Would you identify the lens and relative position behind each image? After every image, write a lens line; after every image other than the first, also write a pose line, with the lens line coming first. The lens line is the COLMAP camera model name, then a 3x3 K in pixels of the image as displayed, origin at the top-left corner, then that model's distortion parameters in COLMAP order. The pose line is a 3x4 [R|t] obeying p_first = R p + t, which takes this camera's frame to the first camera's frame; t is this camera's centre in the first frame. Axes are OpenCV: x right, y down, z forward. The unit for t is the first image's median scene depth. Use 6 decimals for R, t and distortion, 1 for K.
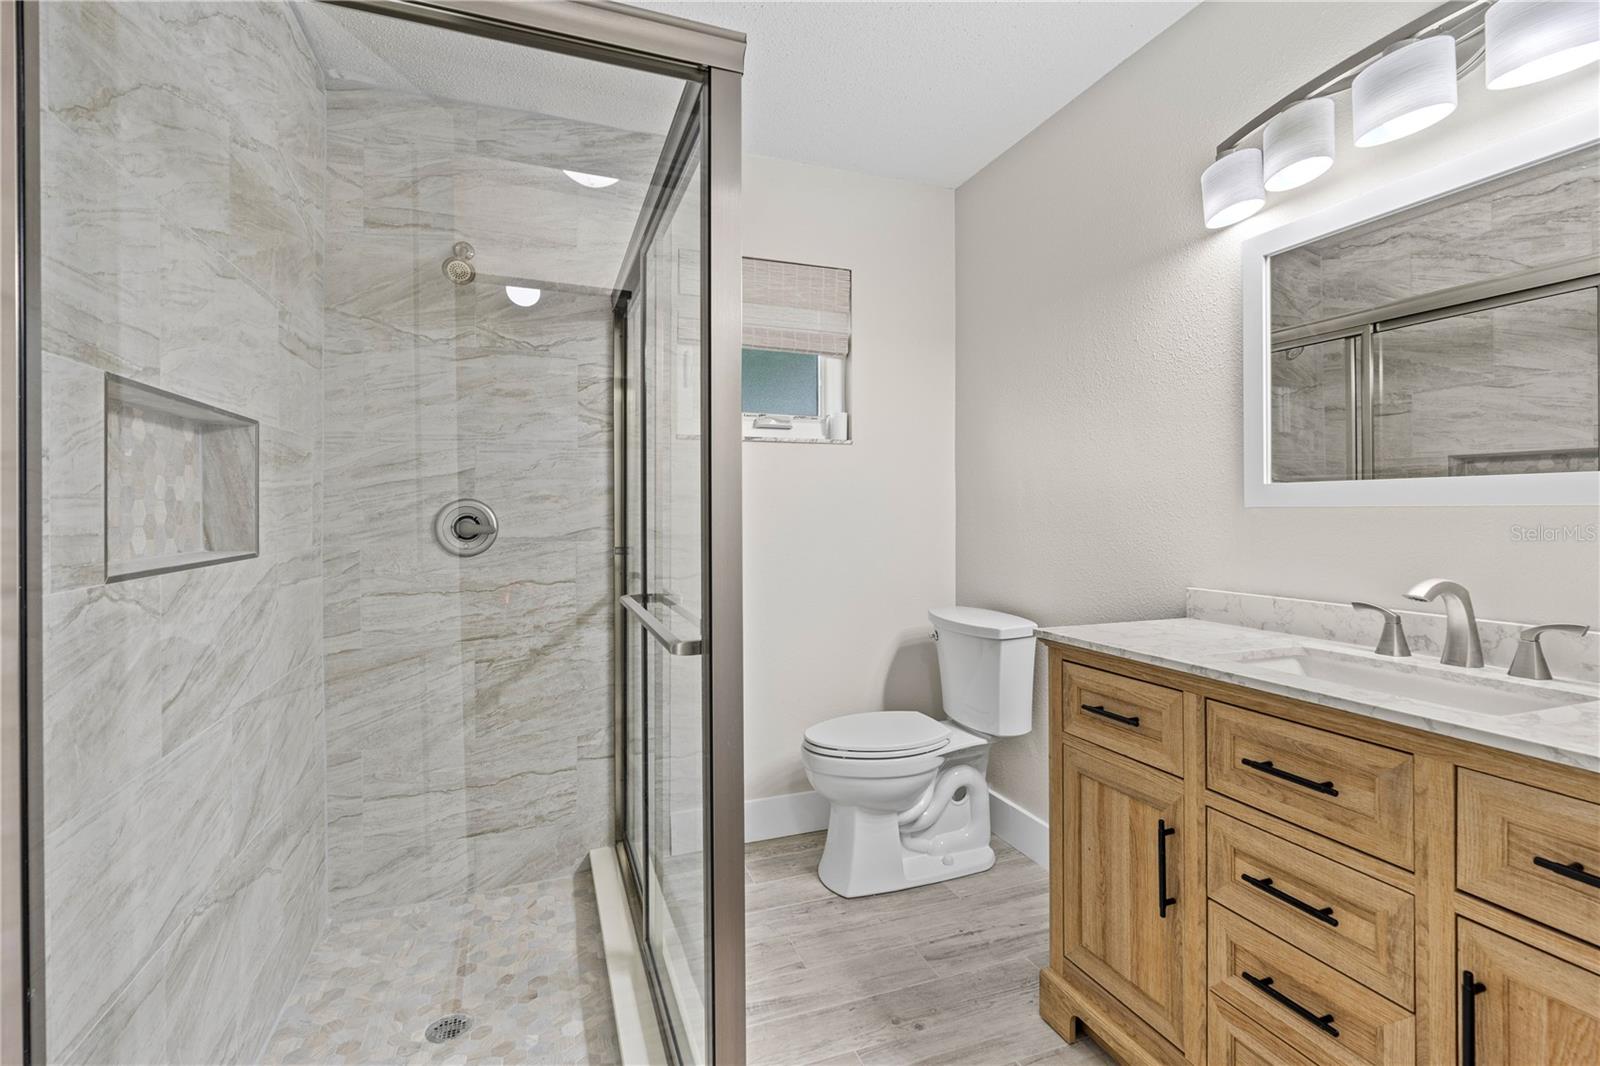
lens RADIAL K [[732.5, 0, 810.5], [0, 732.5, 523.0], [0, 0, 1]] dist [-0.005064, 0.001089]
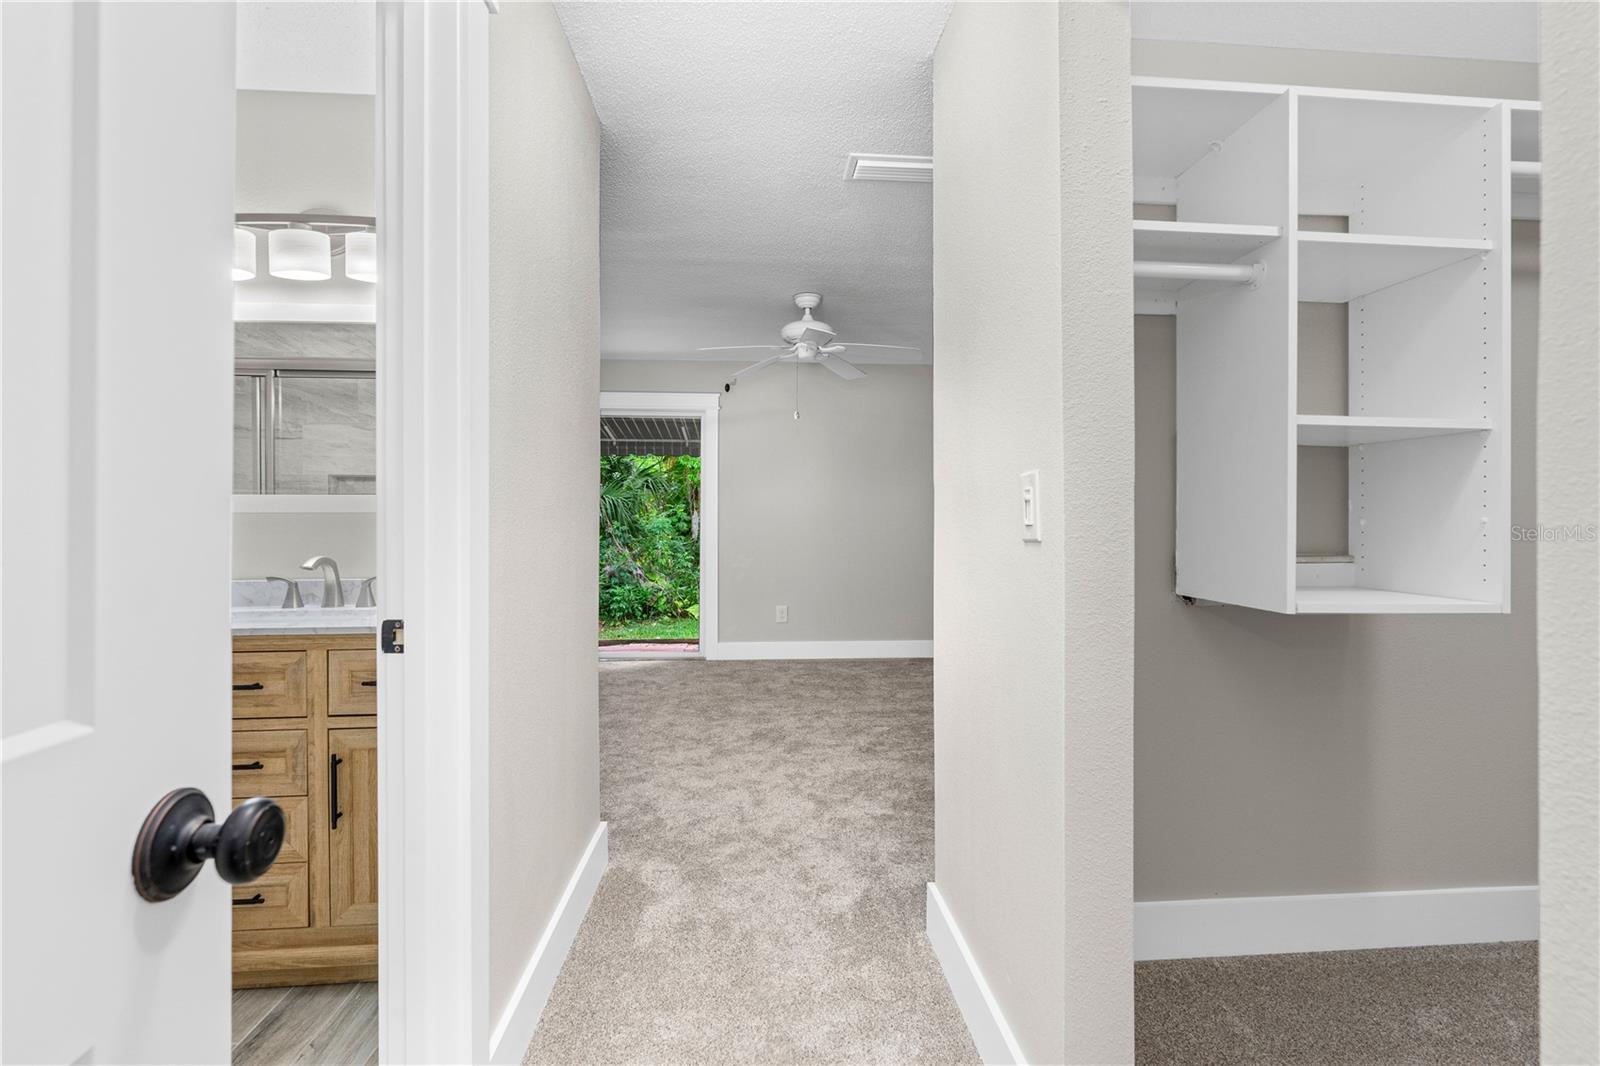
lens RADIAL K [[732.5, 0, 811.6], [0, 732.5, 527.3], [0, 0, 1]] dist [-0.005064, 0.001089]
pose [[0.268062, 0.000743, 0.963401, -0.473341], [-0.000912, 0.999999, -0.000518, 0.013146], [-0.963401, -0.000739, 0.268063, -0.560218]]
